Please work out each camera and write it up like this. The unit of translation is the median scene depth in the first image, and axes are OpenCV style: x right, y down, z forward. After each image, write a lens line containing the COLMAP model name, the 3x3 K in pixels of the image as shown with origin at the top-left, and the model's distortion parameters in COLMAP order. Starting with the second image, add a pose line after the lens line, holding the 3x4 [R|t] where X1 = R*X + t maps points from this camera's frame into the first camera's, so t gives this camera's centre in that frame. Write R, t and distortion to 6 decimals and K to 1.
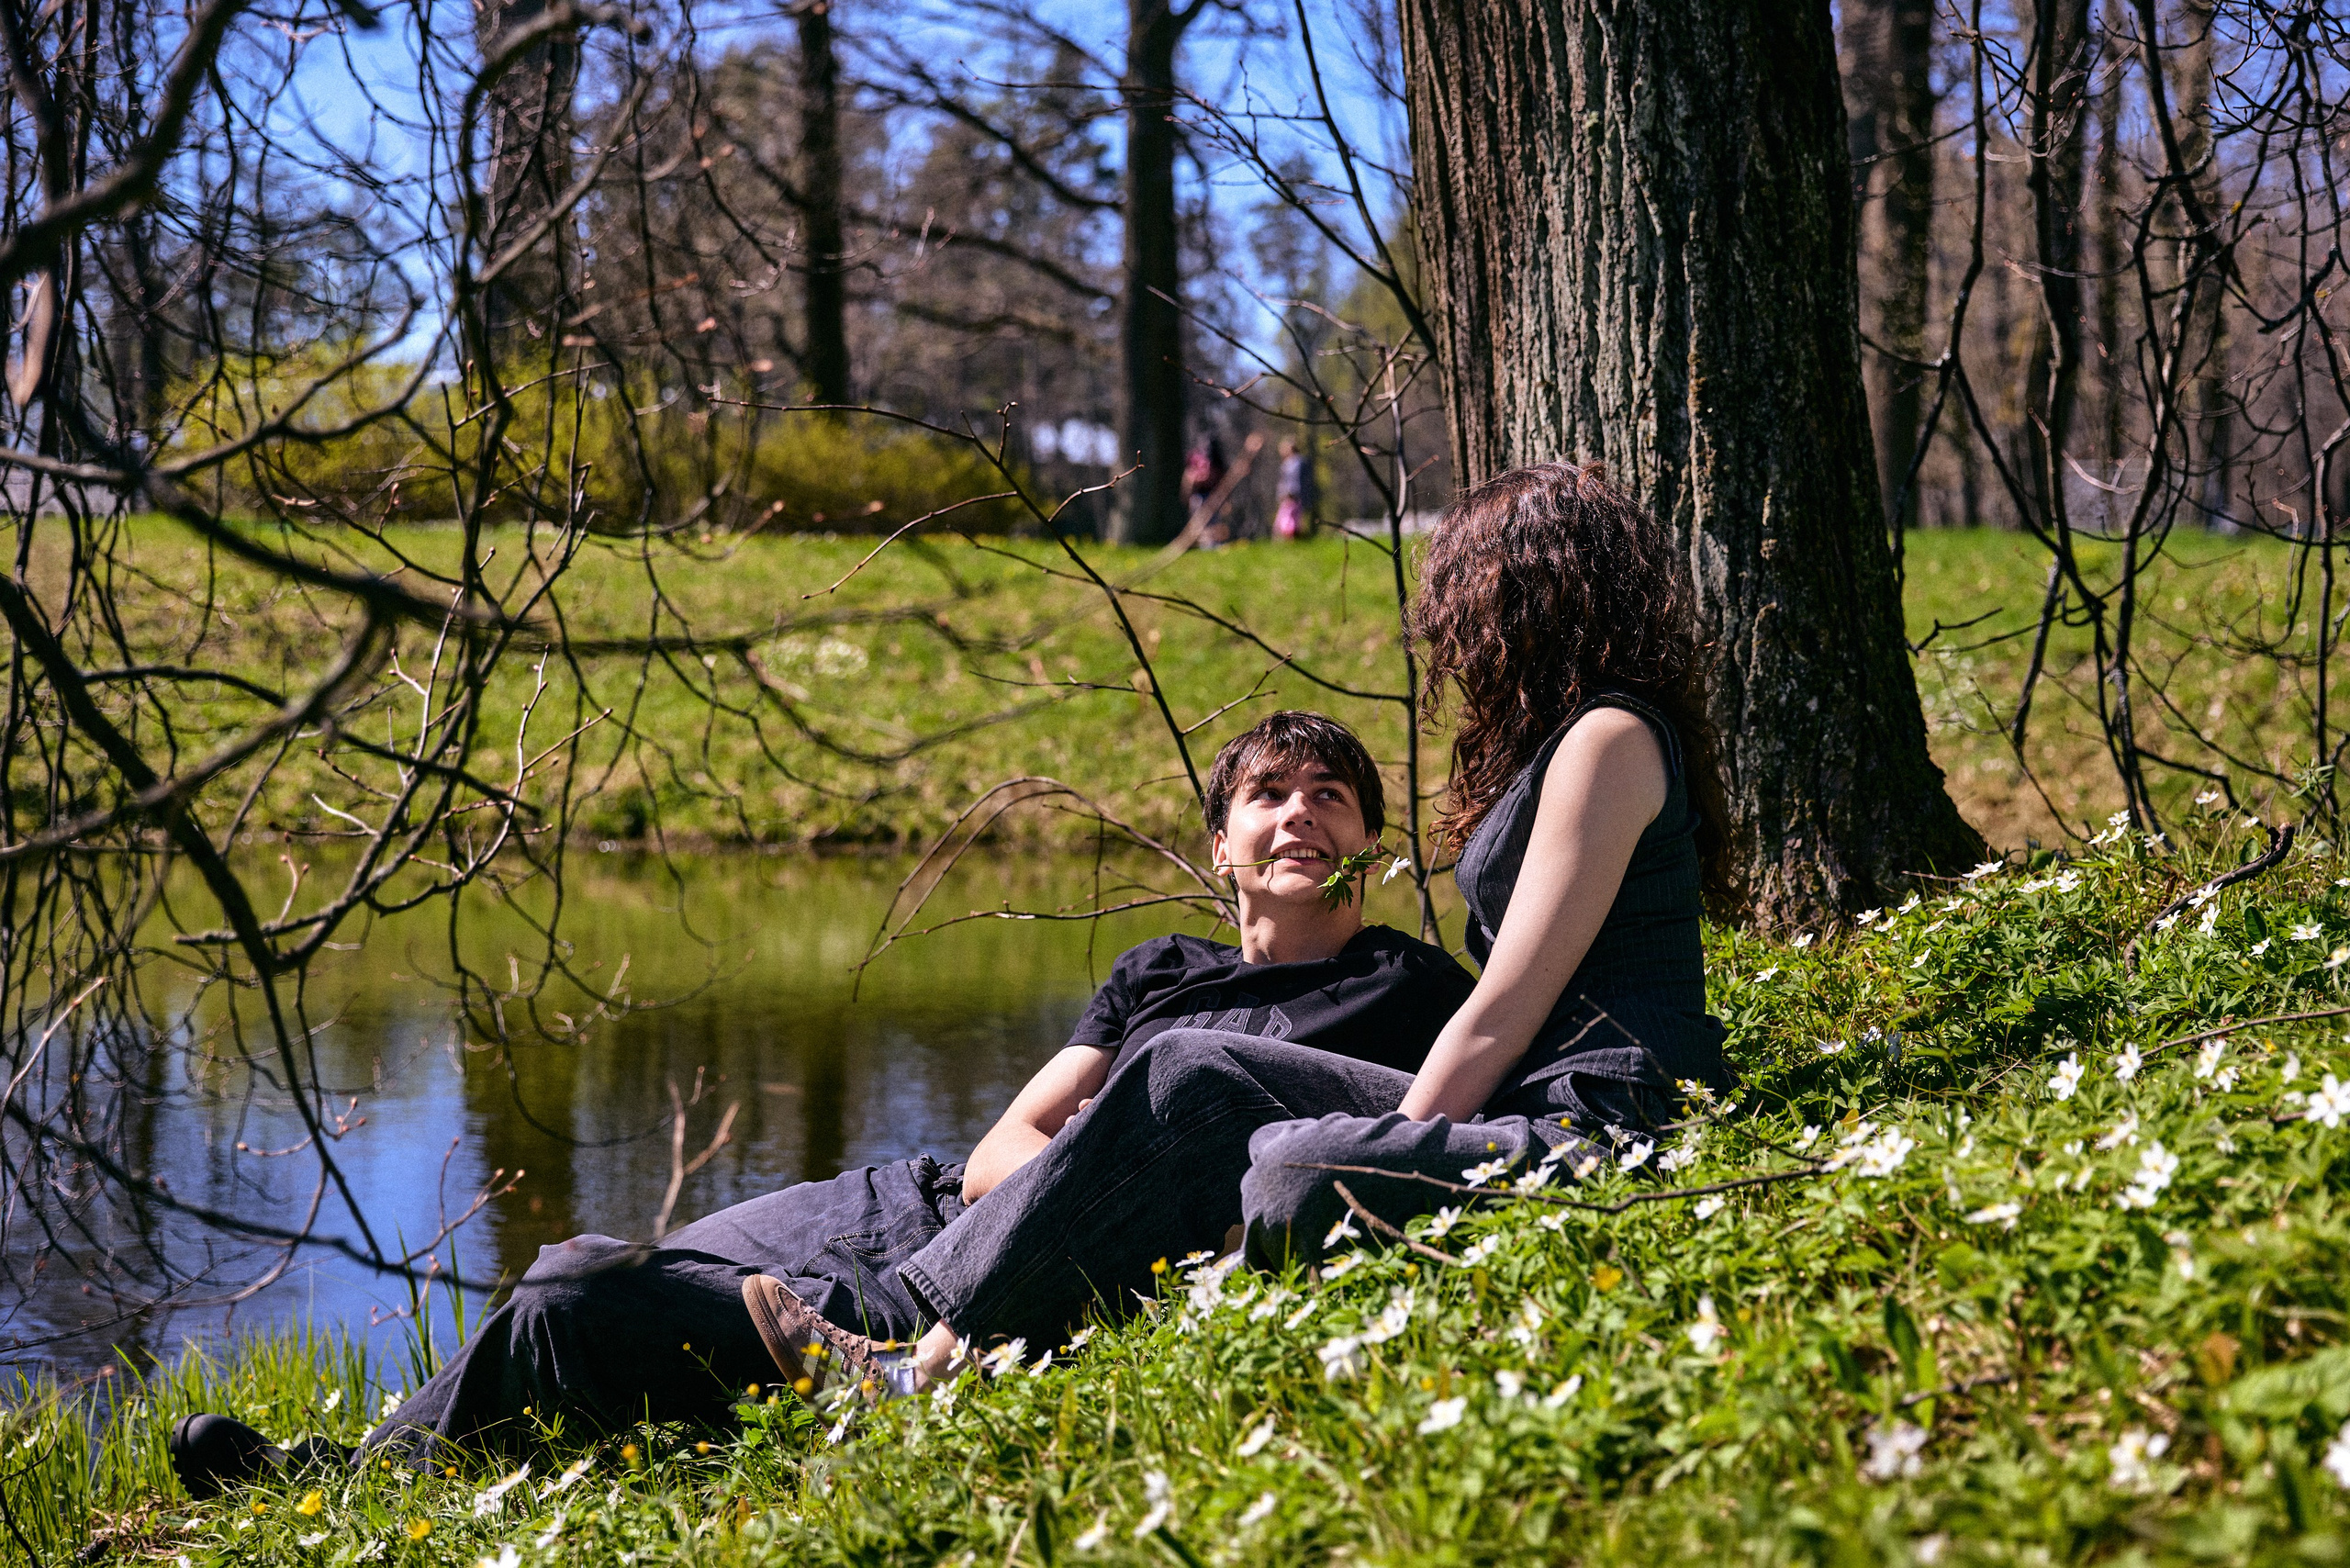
lens RADIAL K [[3387.3, 0, 1175.1], [0, 3387.3, 785.0], [0, 0, 1]] dist [-0.042623, 0.000000]
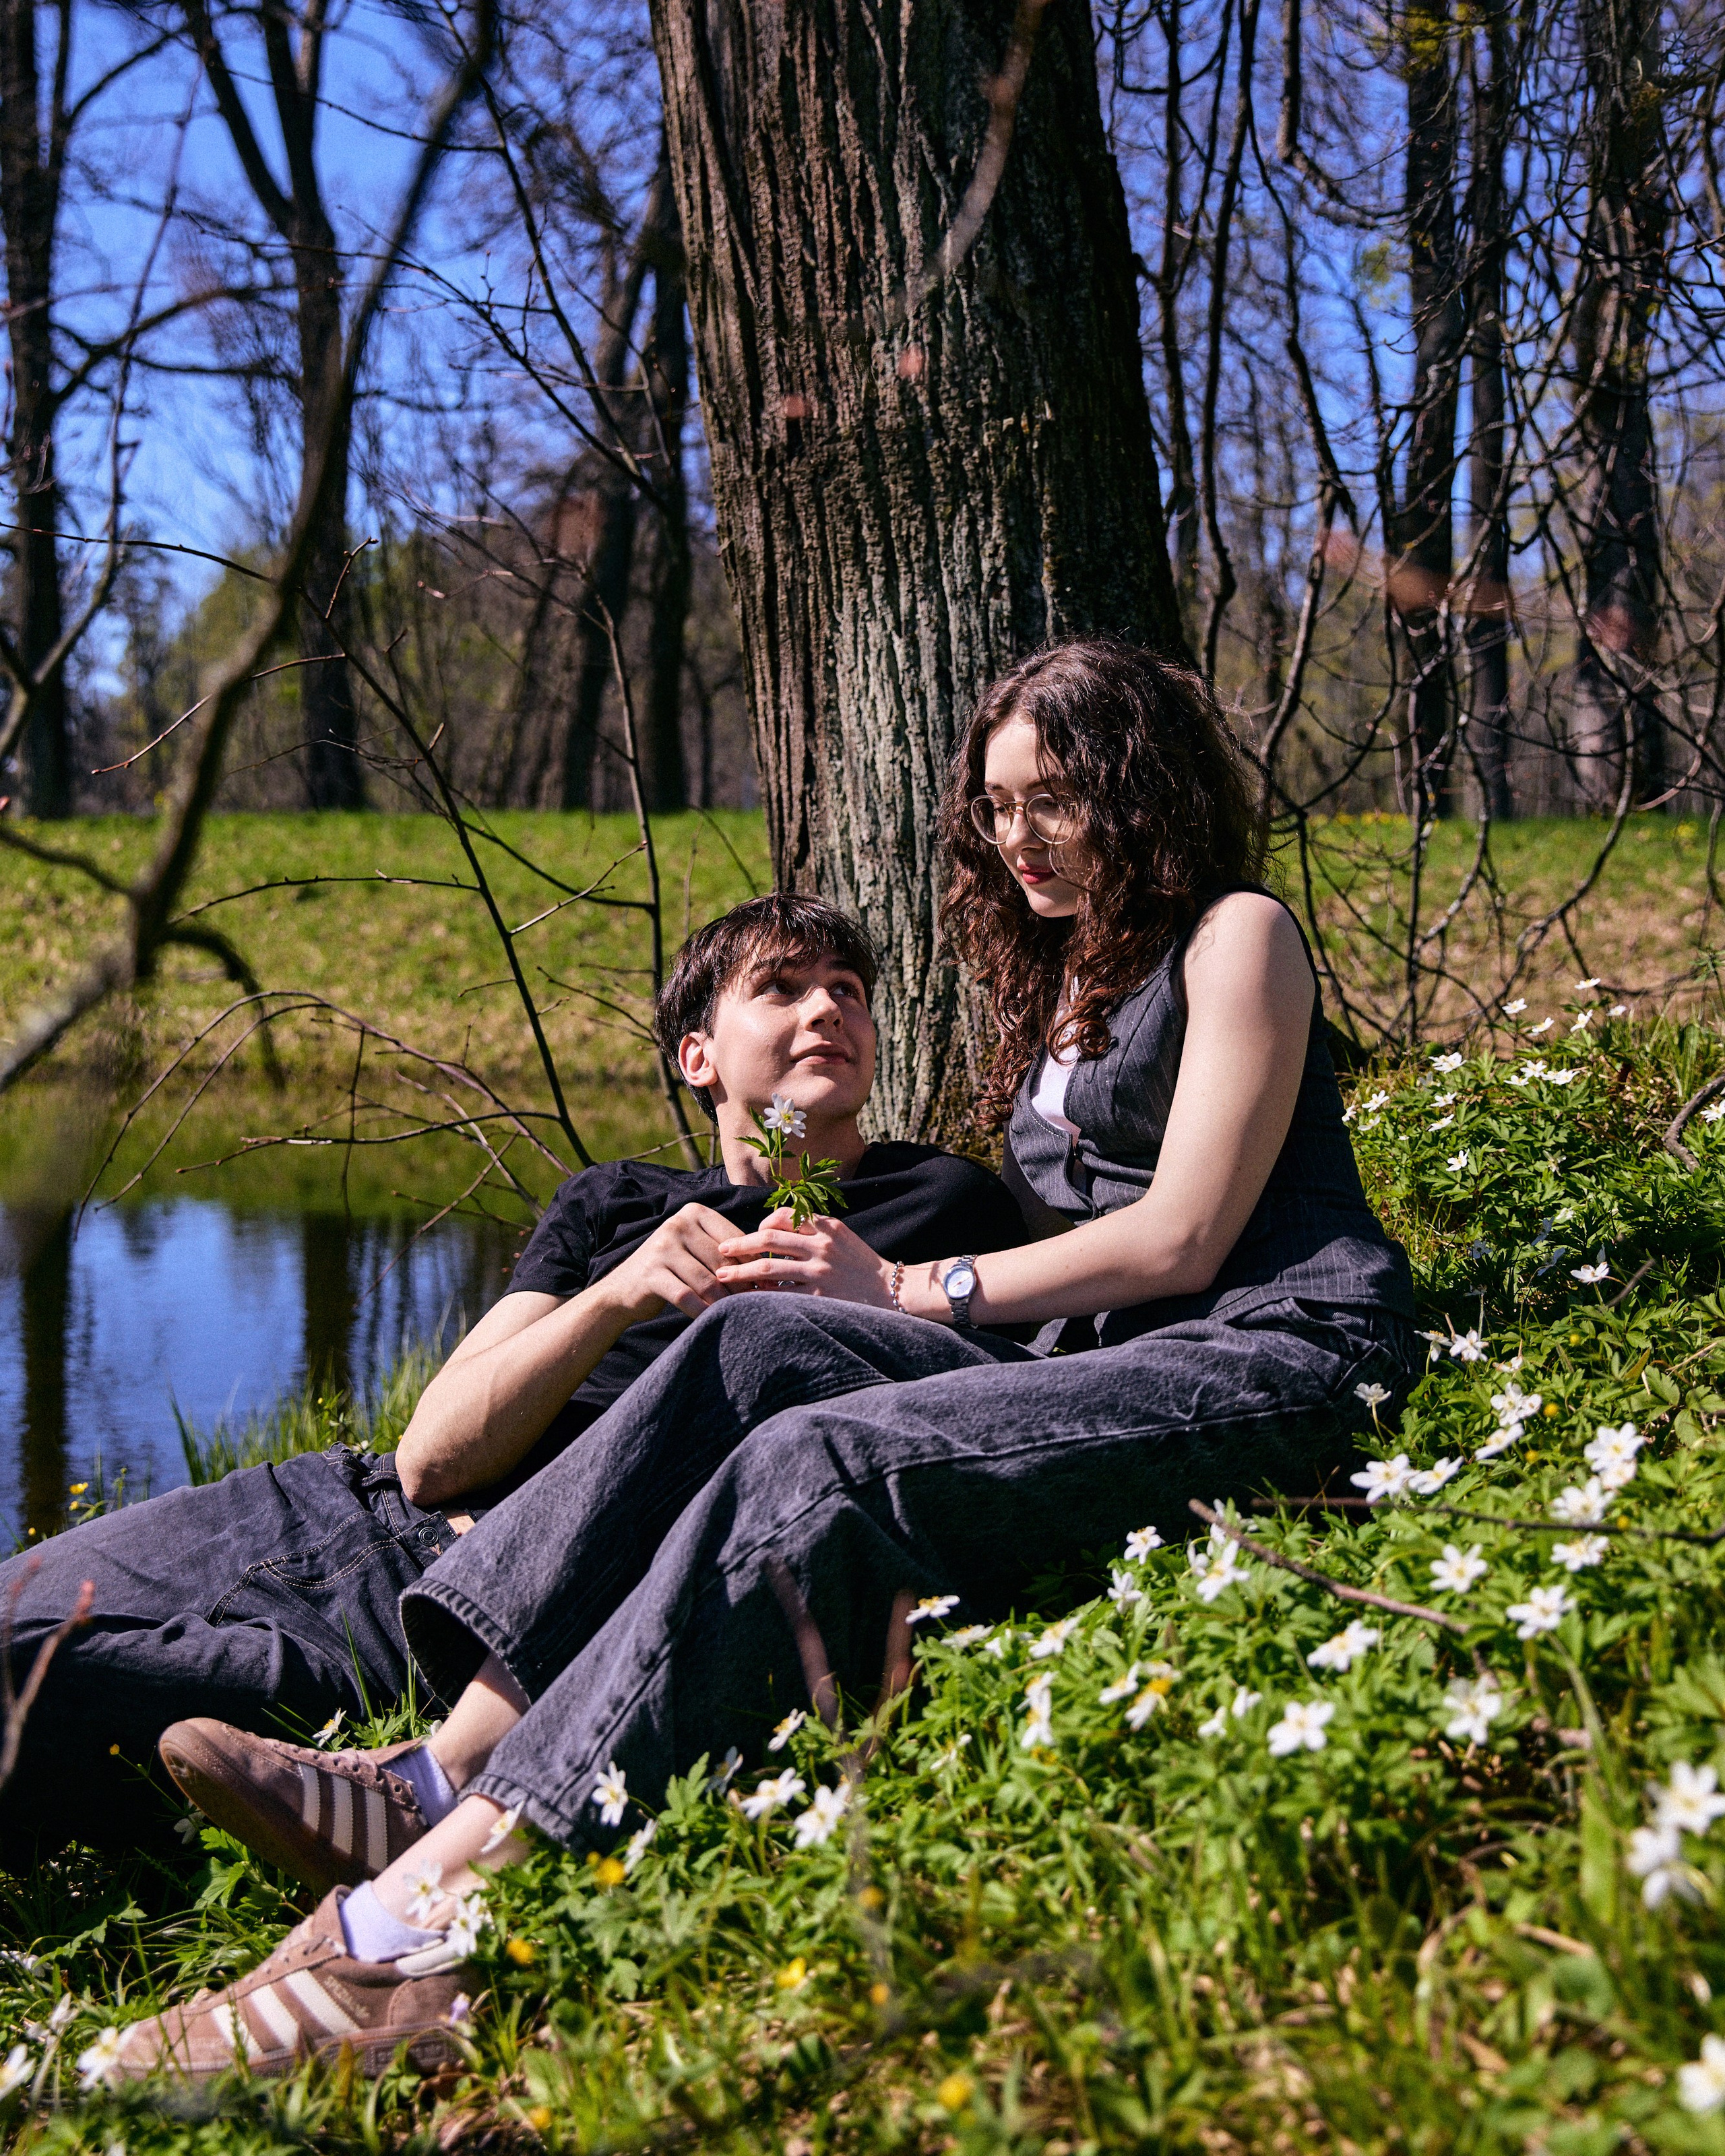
lens RADIAL K [[2601.1, 0, 855.3], [0, 2601.1, 971.1], [0, 0, 1]] dist [0.011861, 0.000000]
pose [[0.954435, -0.012367, 0.298163, -0.117728], [0.017566, 0.999737, -0.014761, 0.006841], [-0.297902, 0.019326, 0.954401, 0.311854]]
